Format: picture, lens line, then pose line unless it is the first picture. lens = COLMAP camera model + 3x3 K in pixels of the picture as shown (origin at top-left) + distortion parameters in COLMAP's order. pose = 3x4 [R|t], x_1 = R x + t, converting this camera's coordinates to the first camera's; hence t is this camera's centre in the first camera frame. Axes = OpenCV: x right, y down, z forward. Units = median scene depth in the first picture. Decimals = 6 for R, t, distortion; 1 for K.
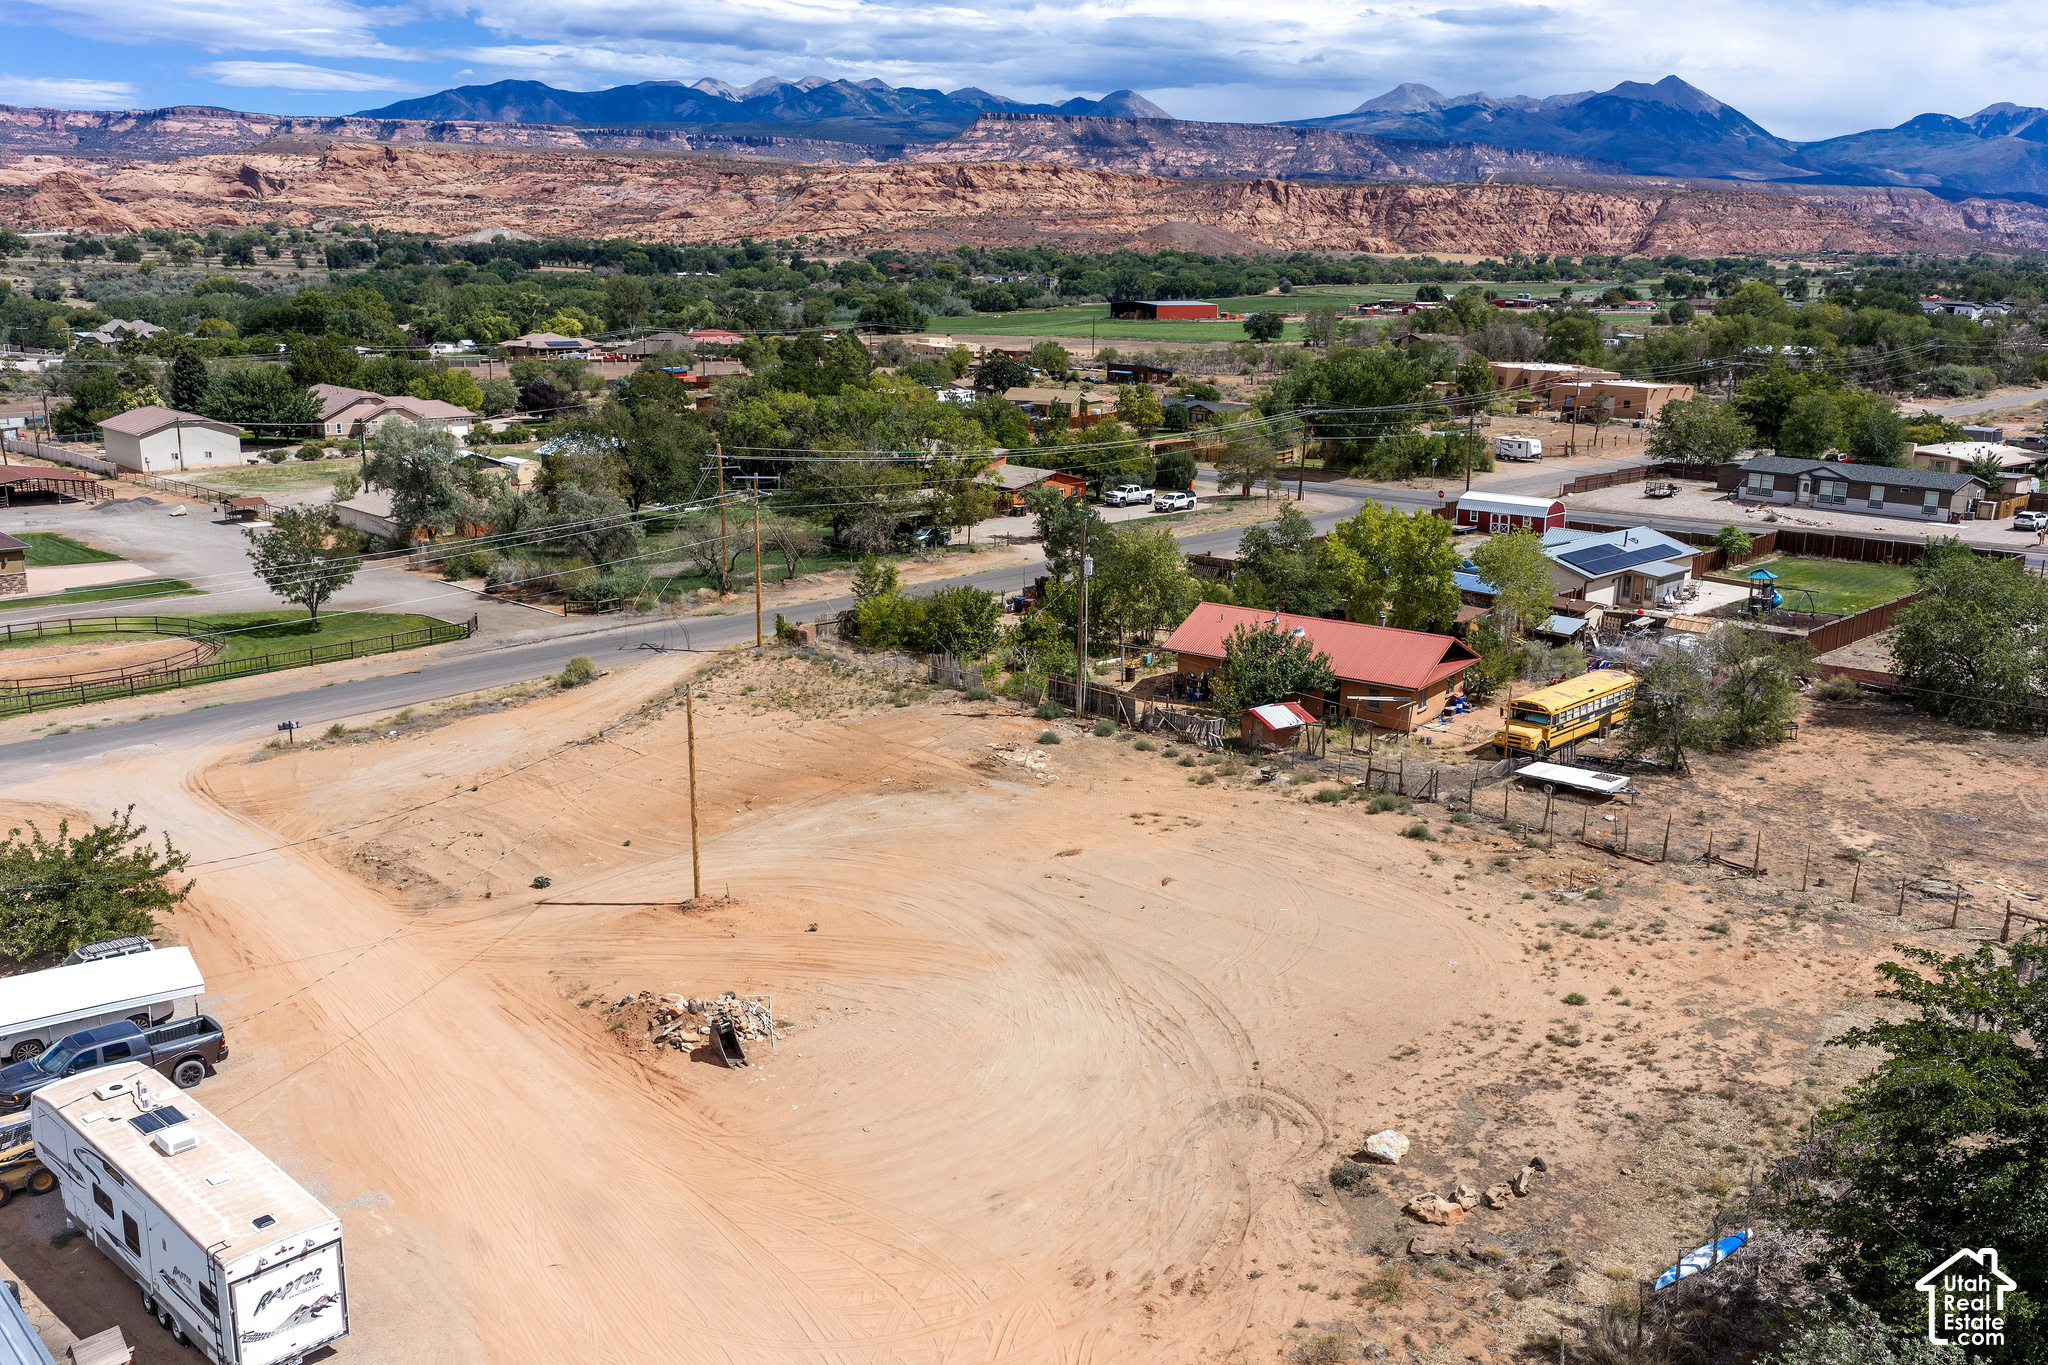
lens RADIAL K [[1704.4, 0, 1023.2], [0, 1704.4, 686.8], [0, 0, 1]] dist [0.017308, -0.032410]
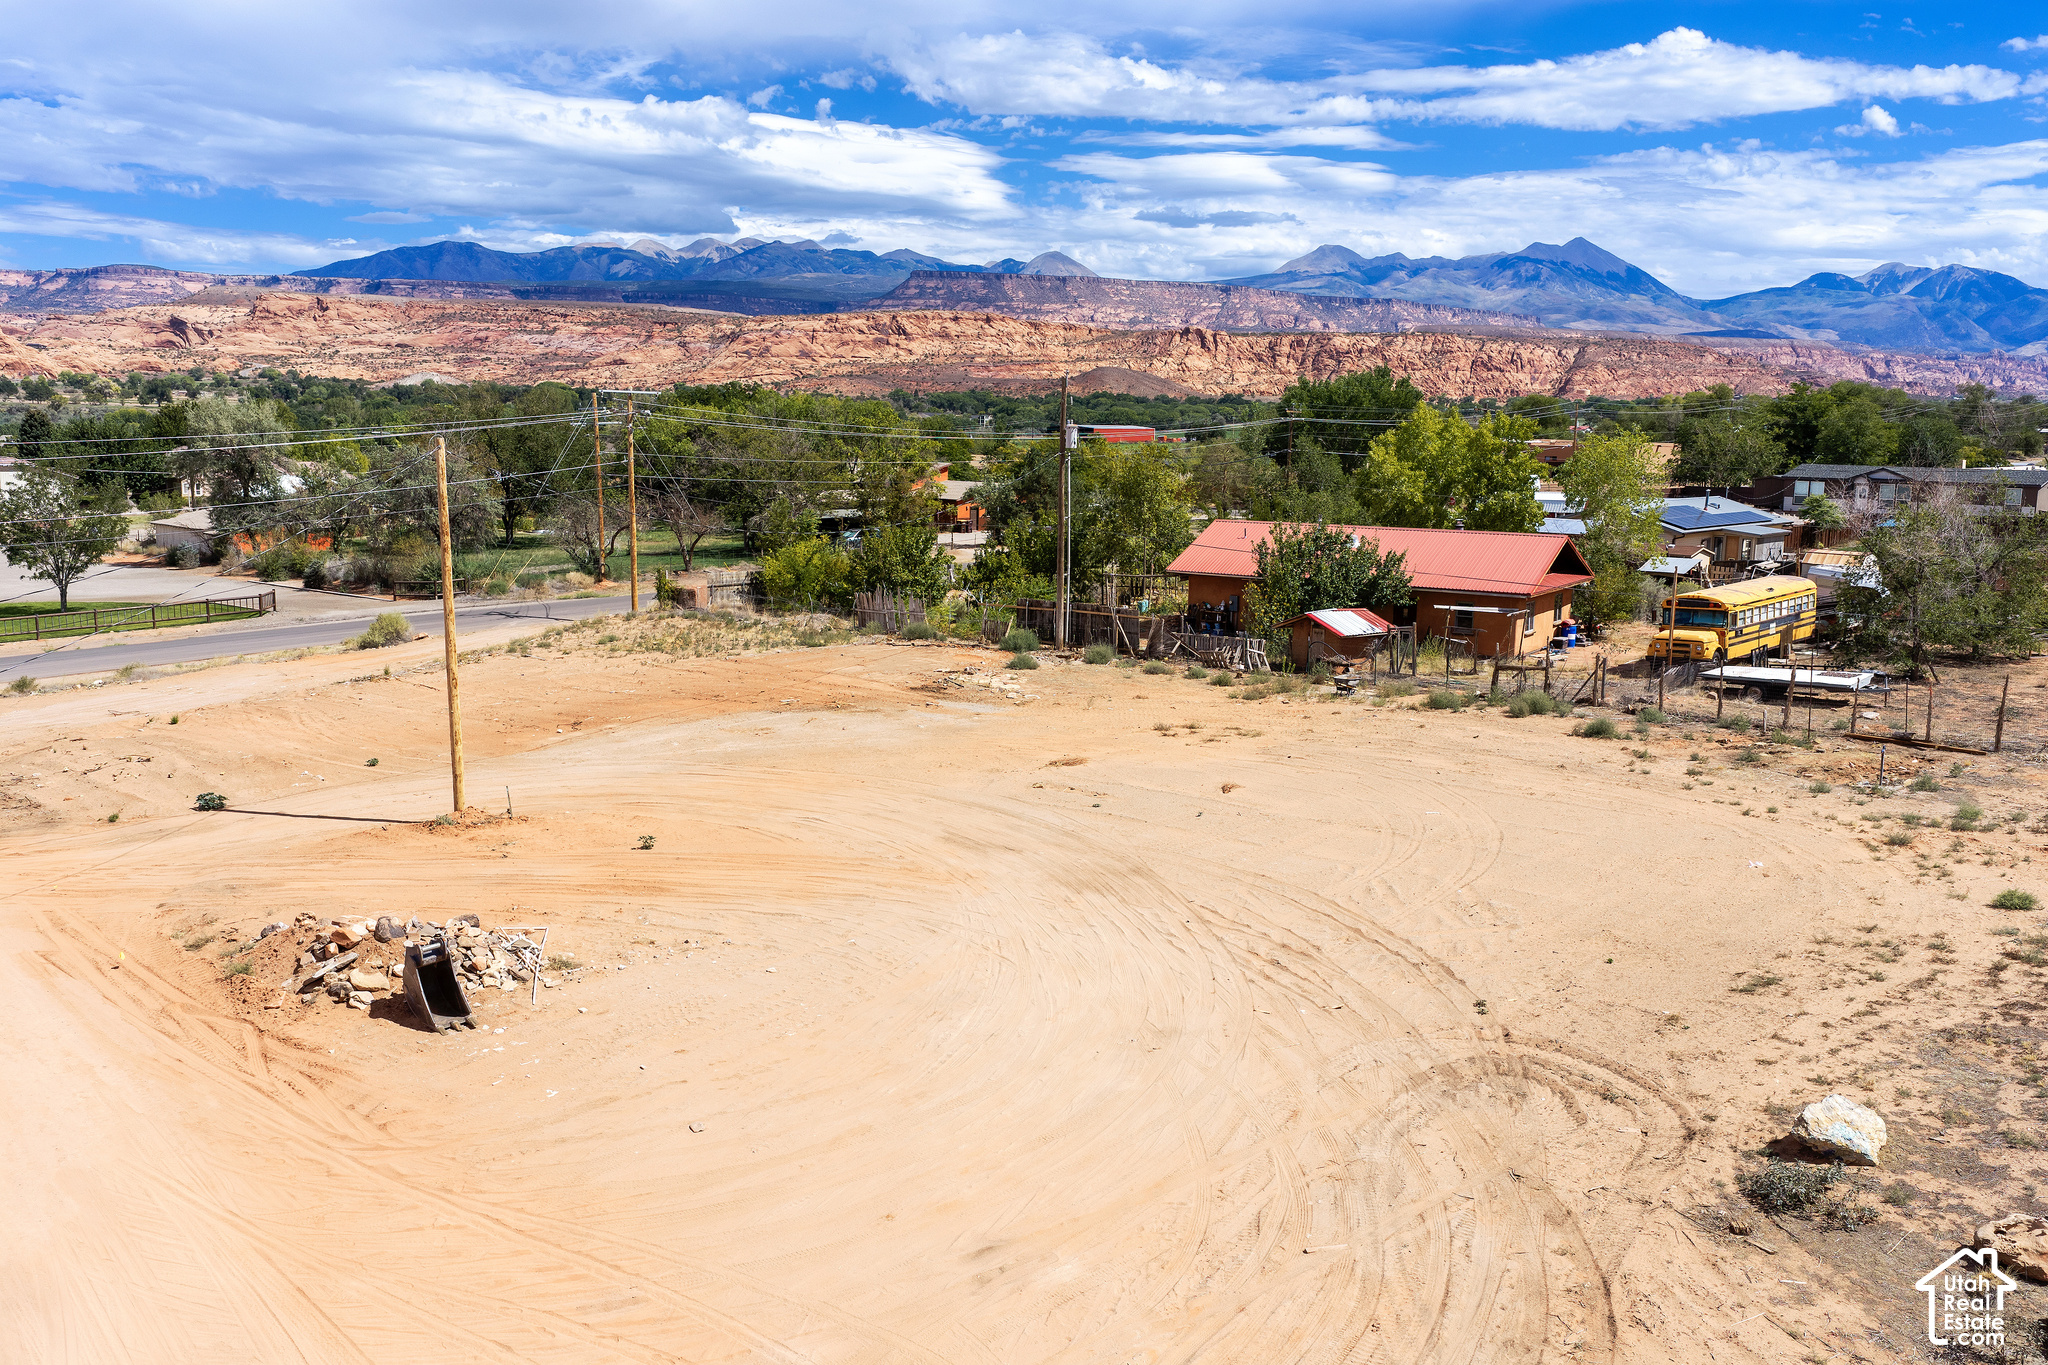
lens RADIAL K [[1701.8, 0, 1024.2], [0, 1701.8, 694.4], [0, 0, 1]] dist [0.023166, -0.044782]
pose [[0.999216, -0.009960, 0.038323, -0.009567], [0.013110, 0.996475, -0.082859, 0.087583], [-0.037362, 0.083296, 0.995824, 0.253734]]
